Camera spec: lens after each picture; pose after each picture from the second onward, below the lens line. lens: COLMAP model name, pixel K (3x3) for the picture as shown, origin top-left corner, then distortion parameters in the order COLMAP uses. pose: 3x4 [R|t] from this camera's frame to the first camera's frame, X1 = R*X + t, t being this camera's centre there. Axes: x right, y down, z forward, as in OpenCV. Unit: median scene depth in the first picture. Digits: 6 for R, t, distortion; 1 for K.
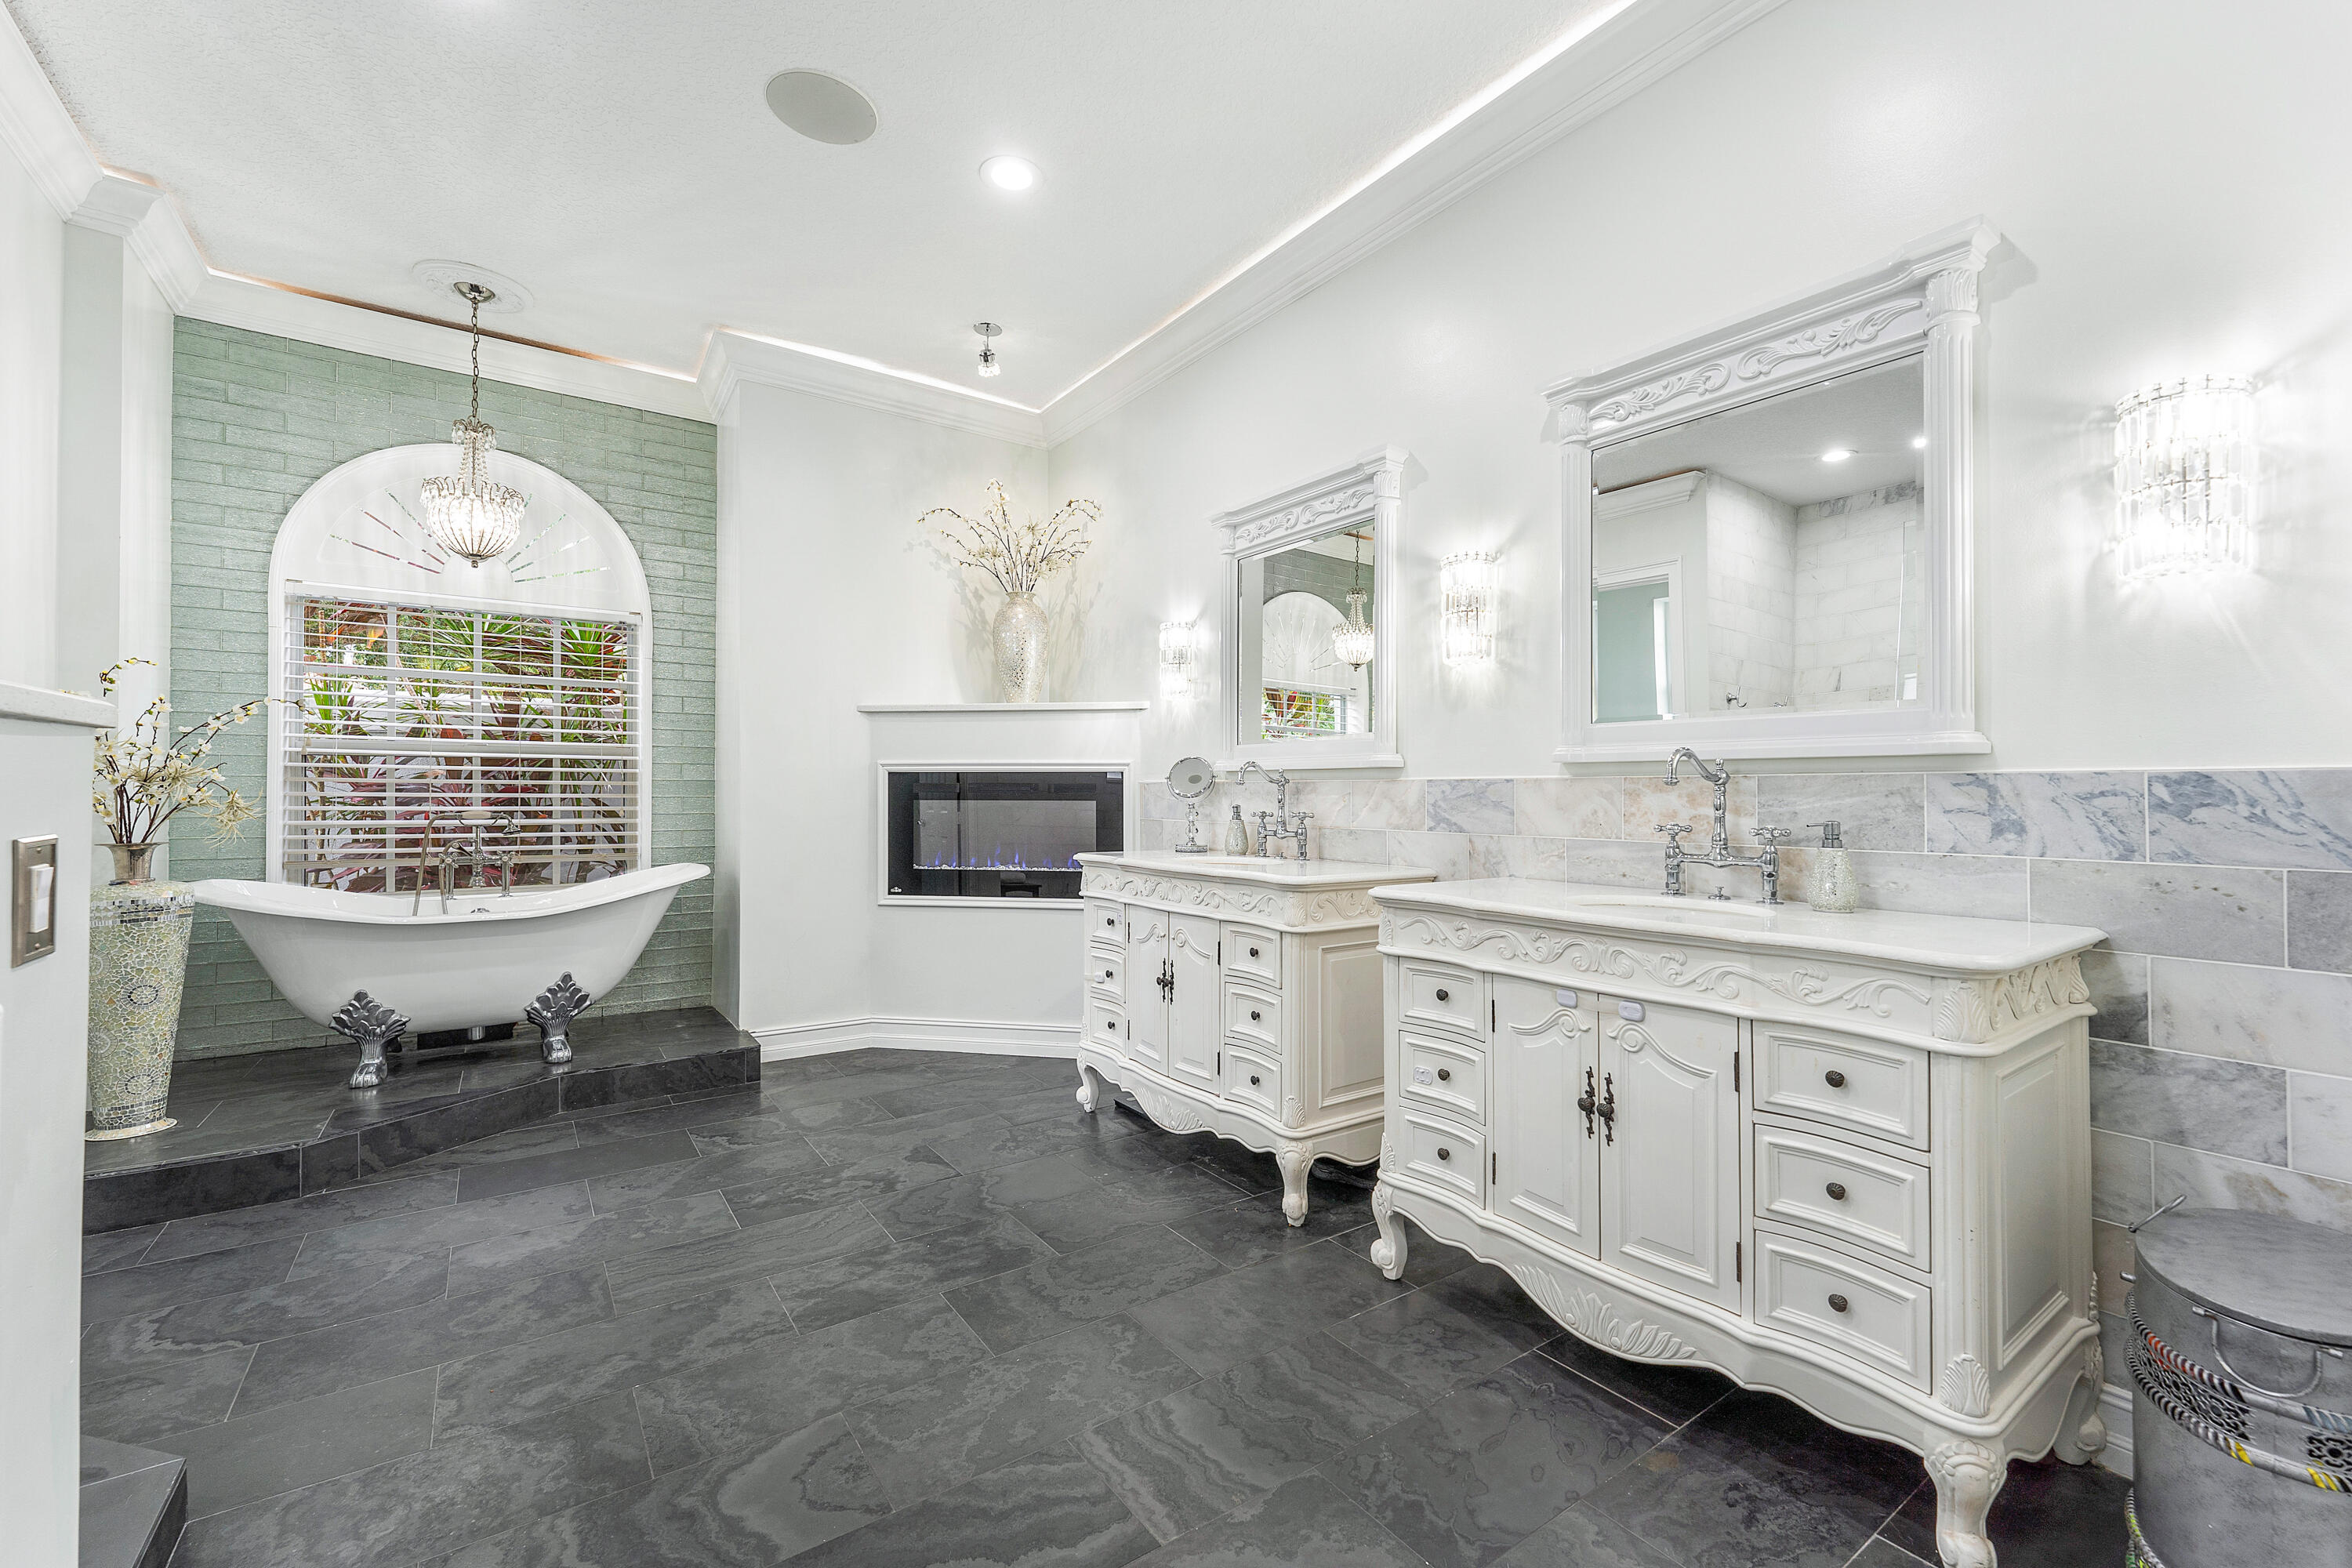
lens RADIAL K [[965.7, 0, 1174.4], [0, 965.7, 785.2], [0, 0, 1]] dist [-0.000230, 0.000213]
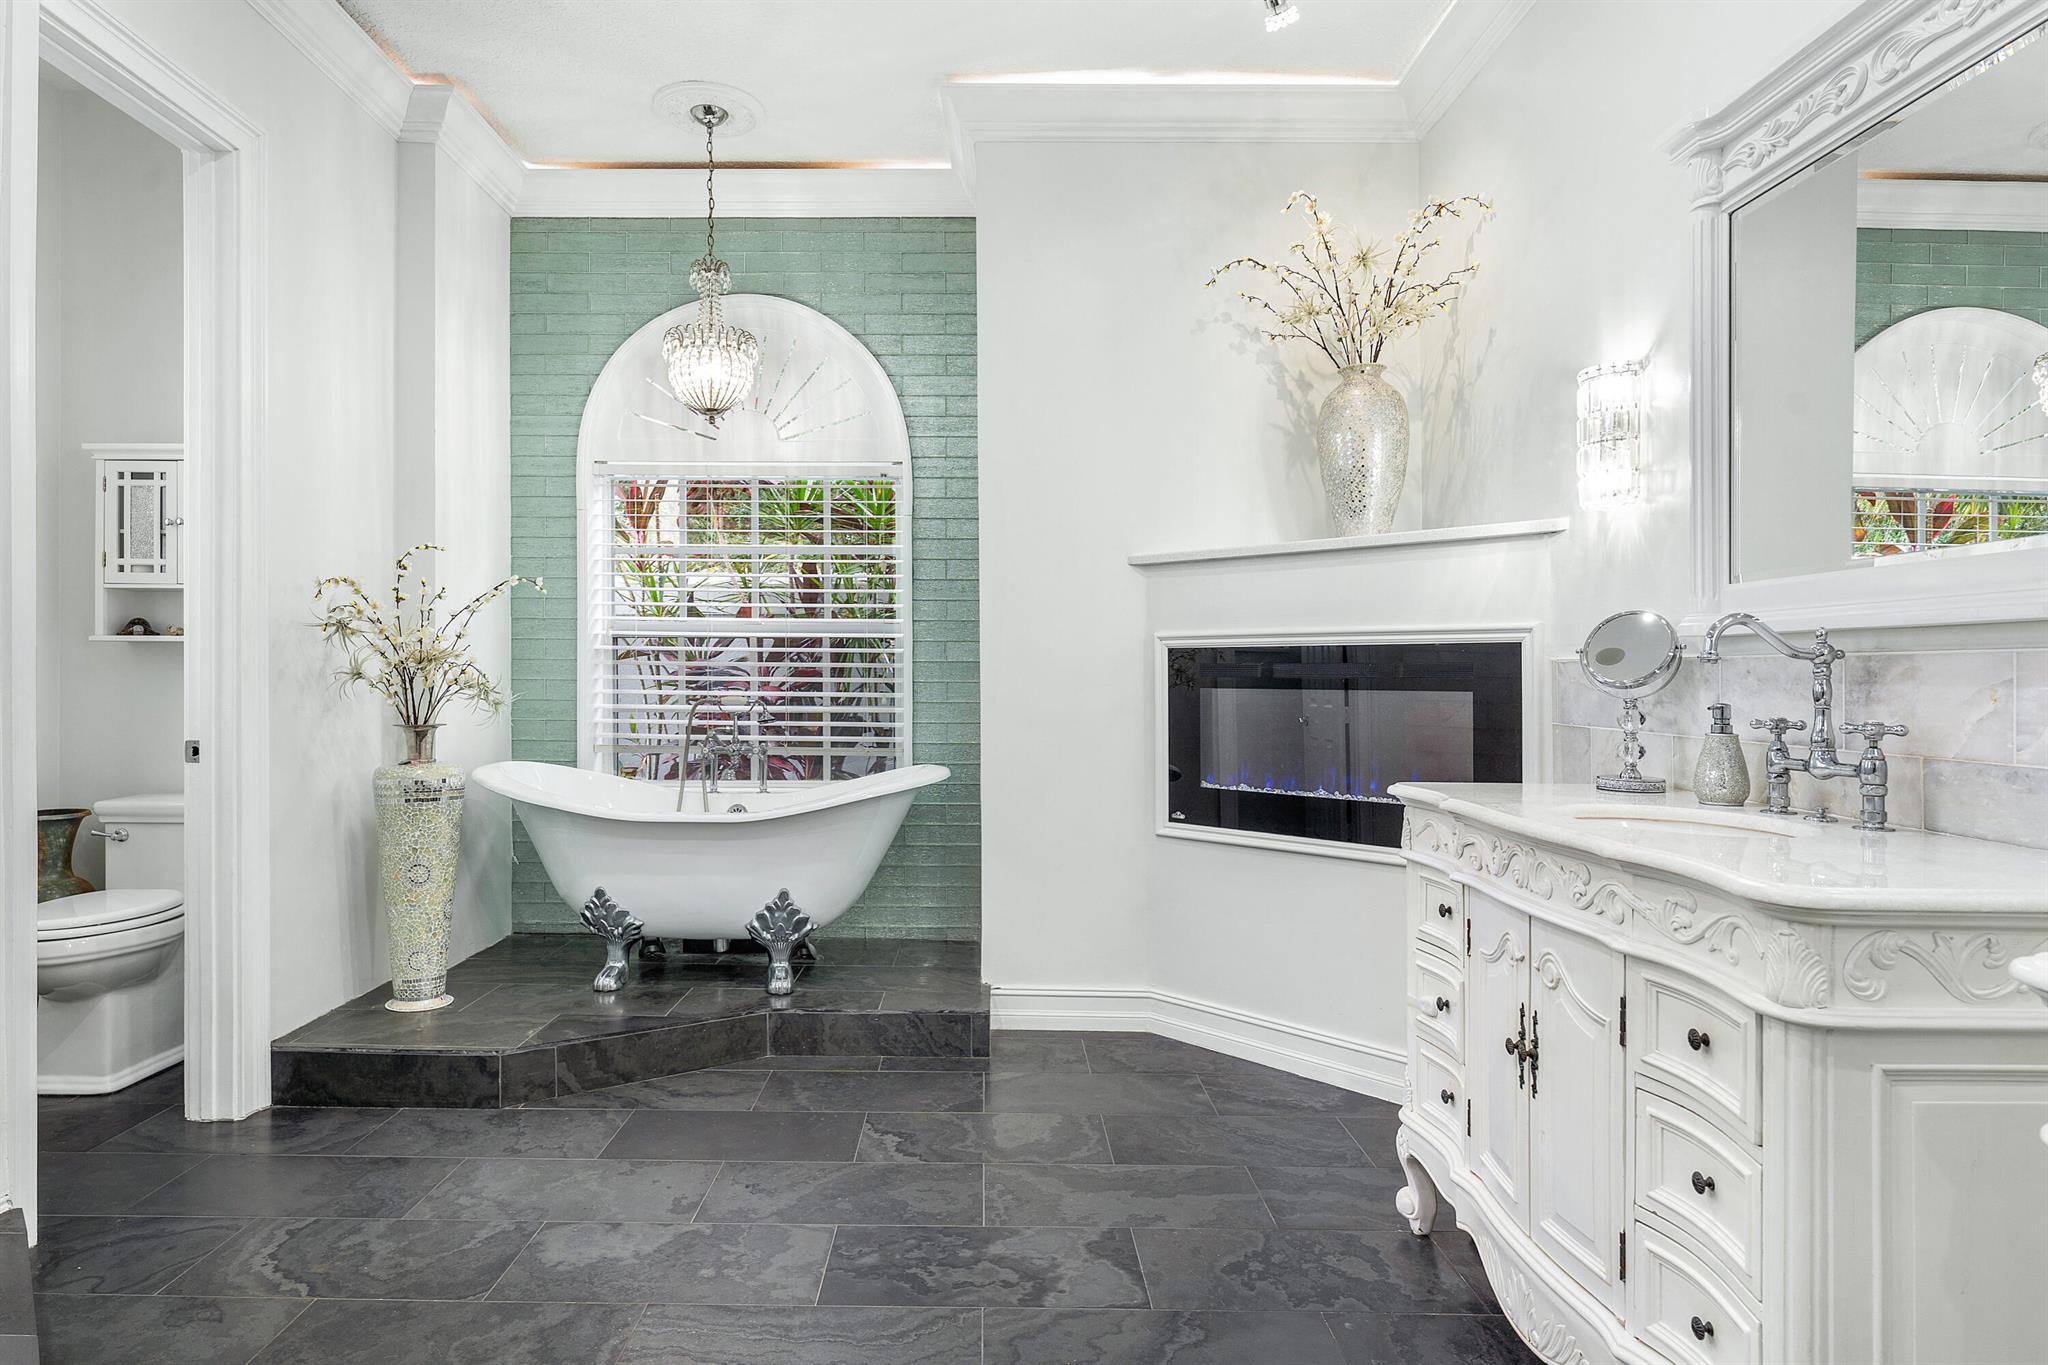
lens RADIAL K [[1098.8, 0, 1026.1], [0, 1098.8, 670.1], [0, 0, 1]] dist [-0.001006, -0.002376]
pose [[0.817811, -0.001196, -0.575486, 0.096482], [0.001767, 0.999998, 0.000434, 0.002229], [0.575484, -0.001372, 0.817812, 0.331640]]
